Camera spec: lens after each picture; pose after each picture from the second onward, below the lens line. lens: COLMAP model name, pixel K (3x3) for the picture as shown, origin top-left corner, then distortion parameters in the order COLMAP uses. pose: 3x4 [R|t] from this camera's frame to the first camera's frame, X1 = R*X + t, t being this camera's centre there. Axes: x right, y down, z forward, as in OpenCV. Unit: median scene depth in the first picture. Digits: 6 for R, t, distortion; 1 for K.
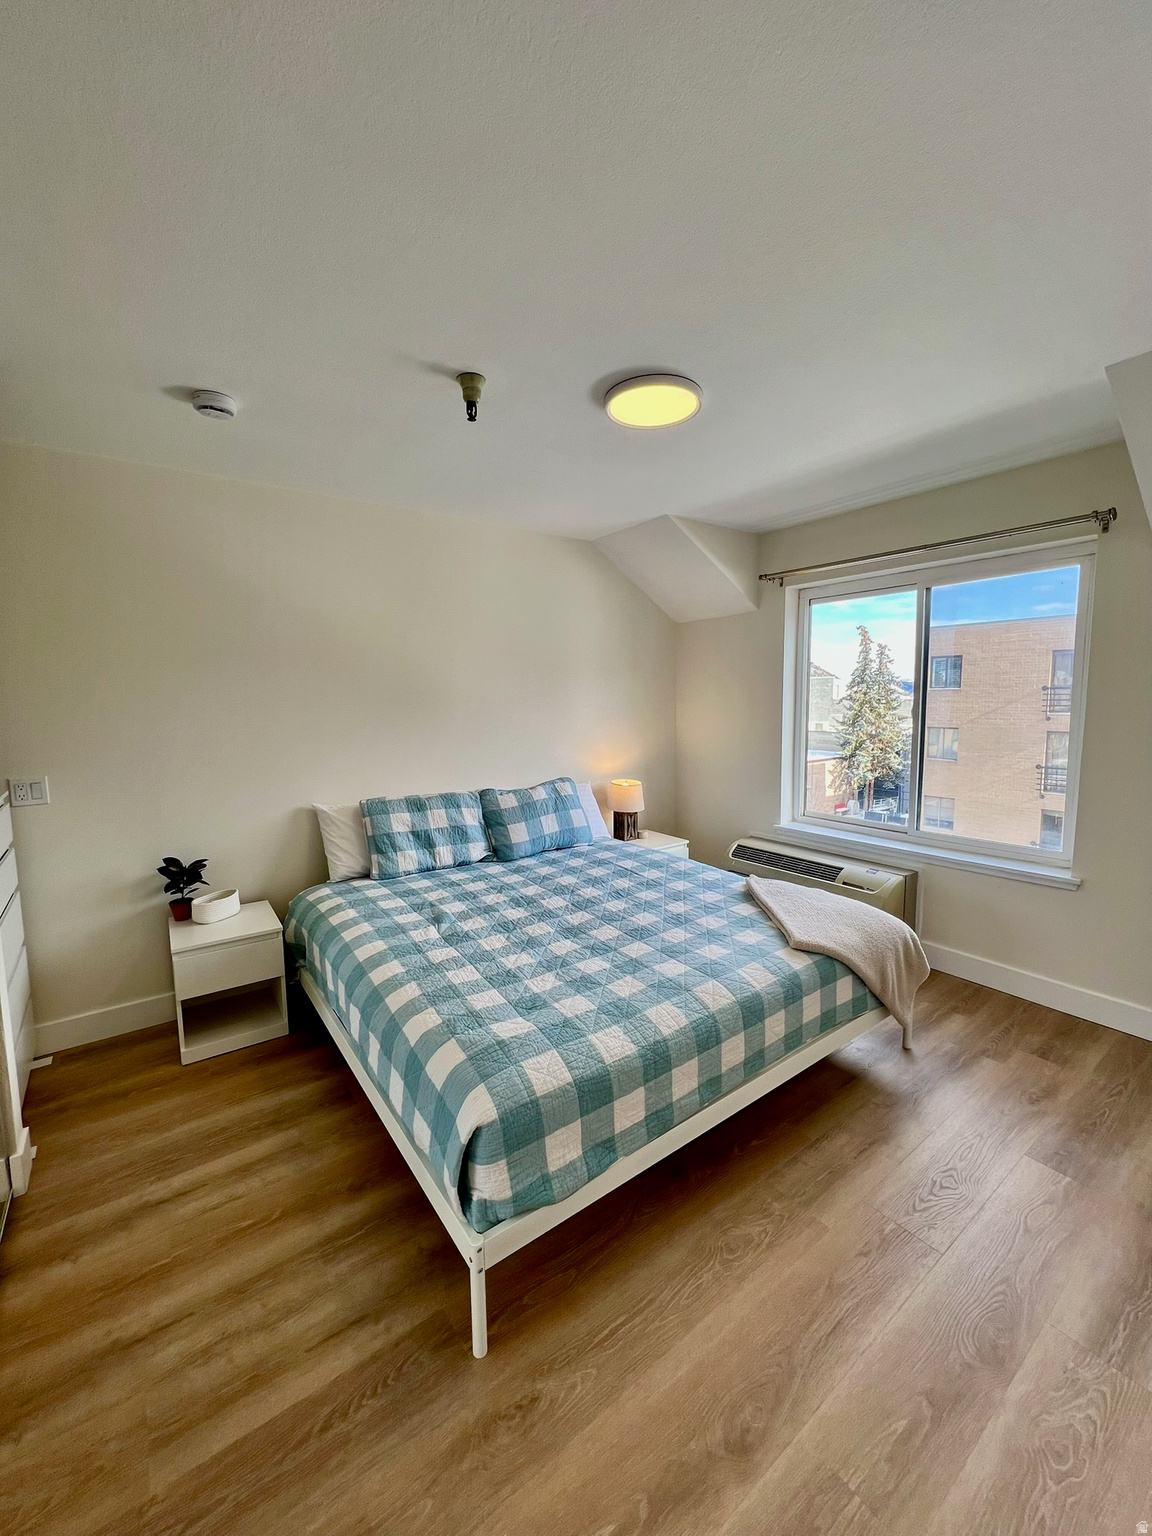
lens RADIAL K [[612.8, 0, 580.0], [0, 612.8, 765.3], [0, 0, 1]] dist [0.001345, 0.000157]
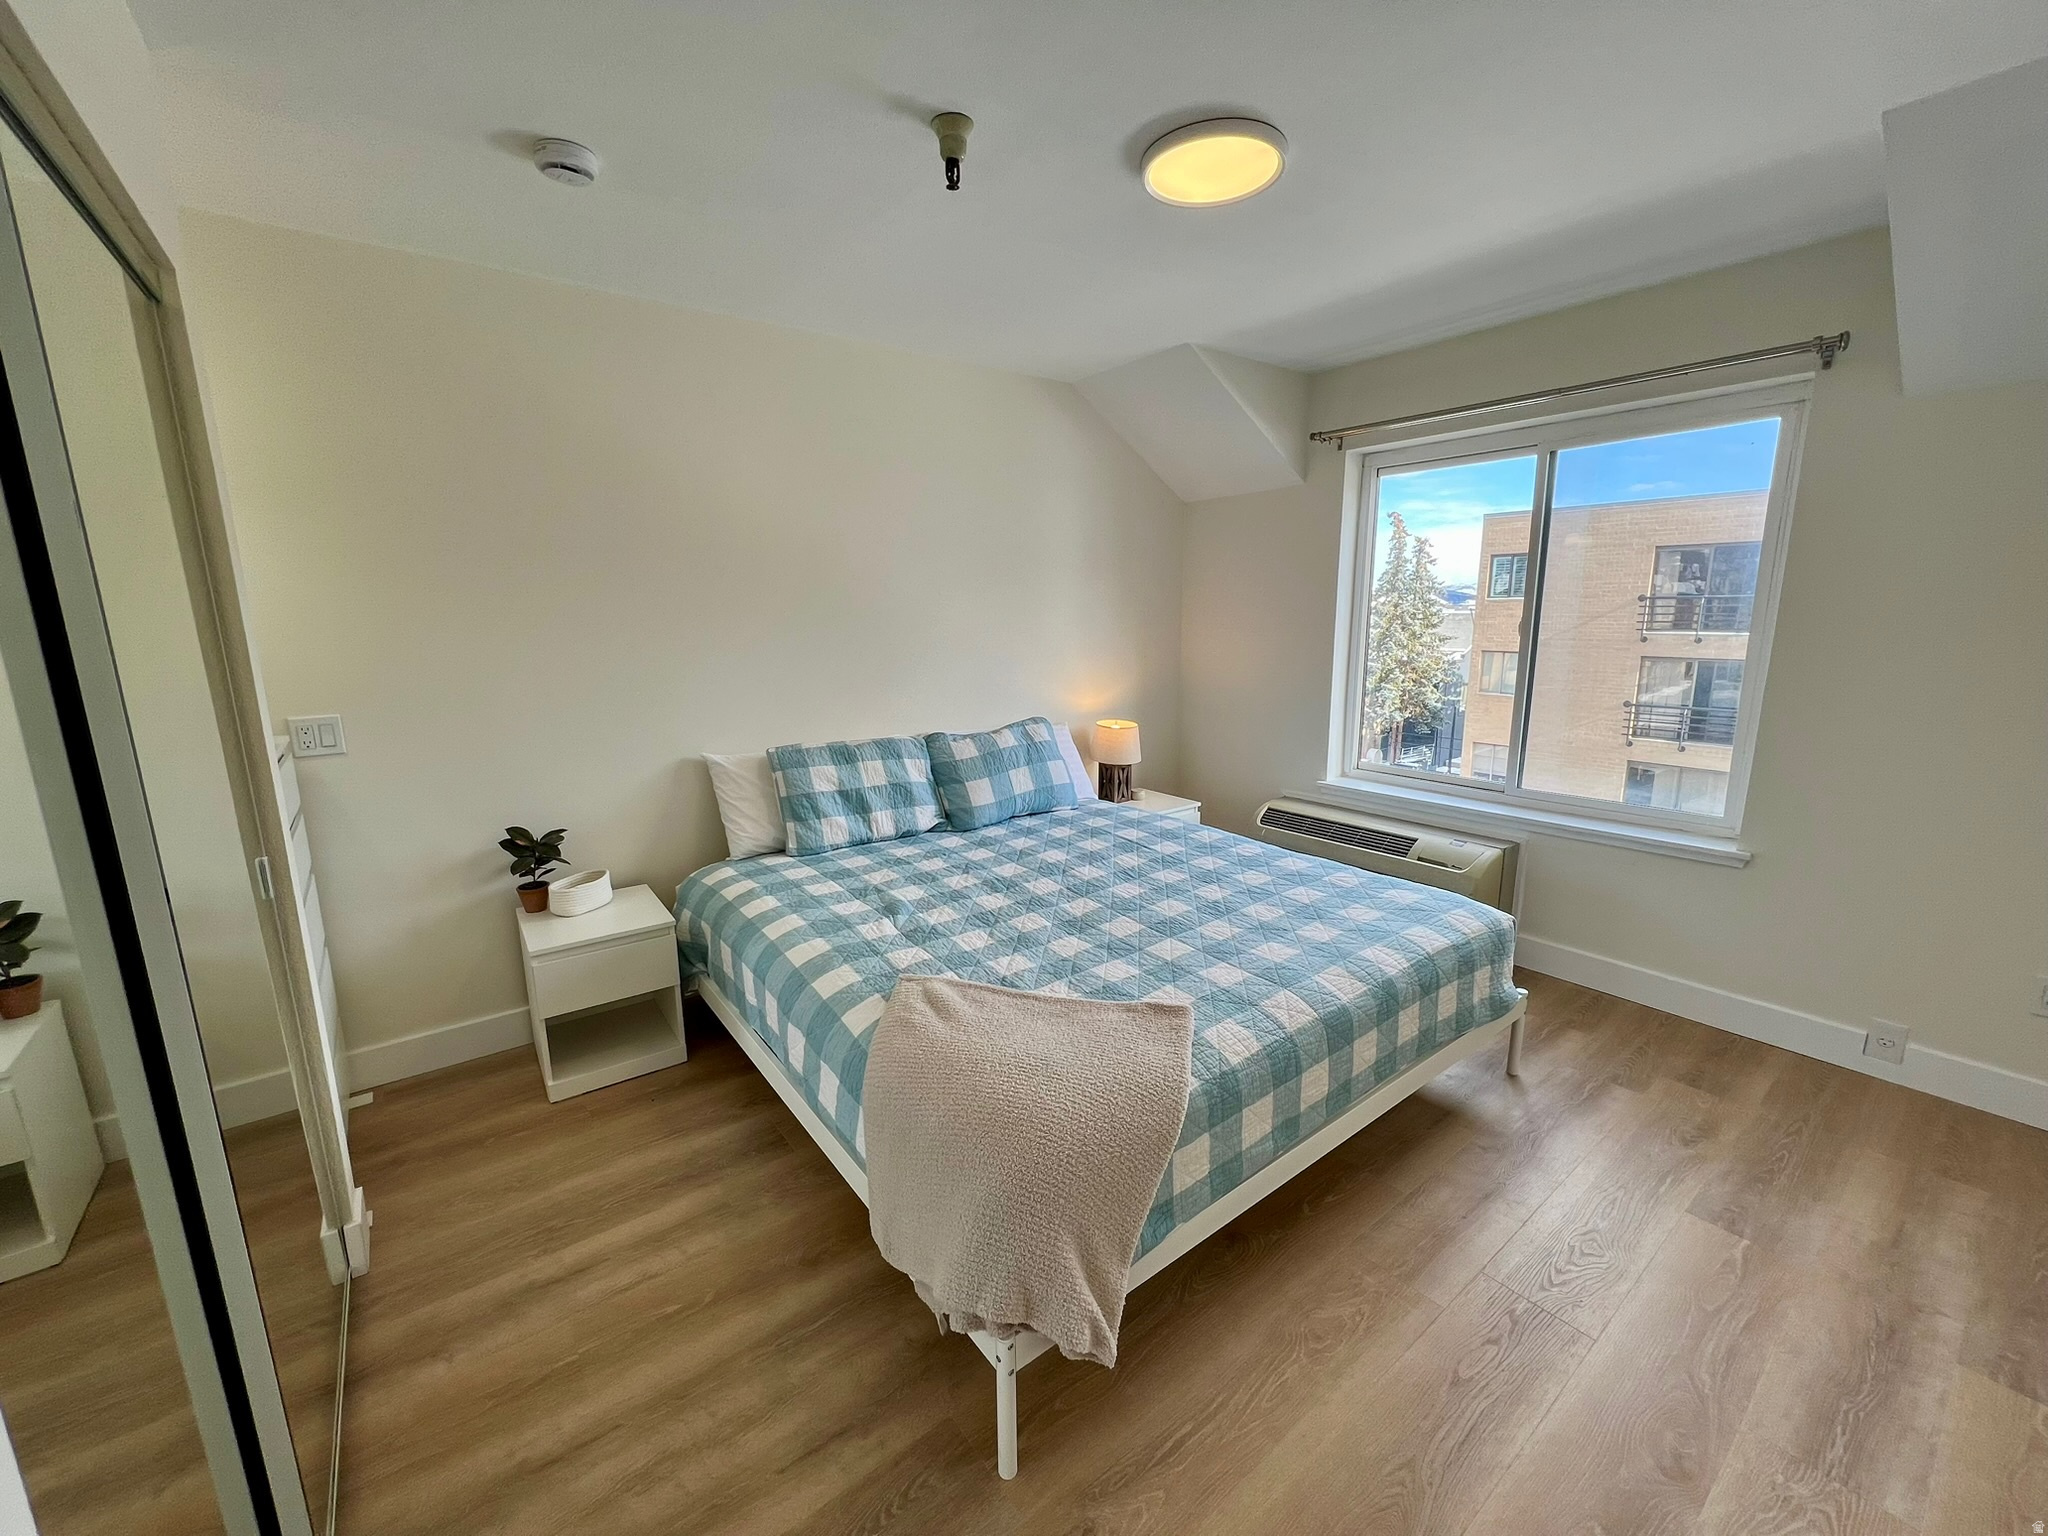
lens RADIAL K [[817.0, 0, 1019.6], [0, 817.0, 769.6], [0, 0, 1]] dist [0.001345, 0.000157]
pose [[0.999920, -0.001403, 0.012609, -0.105678], [0.000368, 0.996655, 0.081729, 0.004320], [-0.012682, -0.081717, 0.996575, 0.040288]]
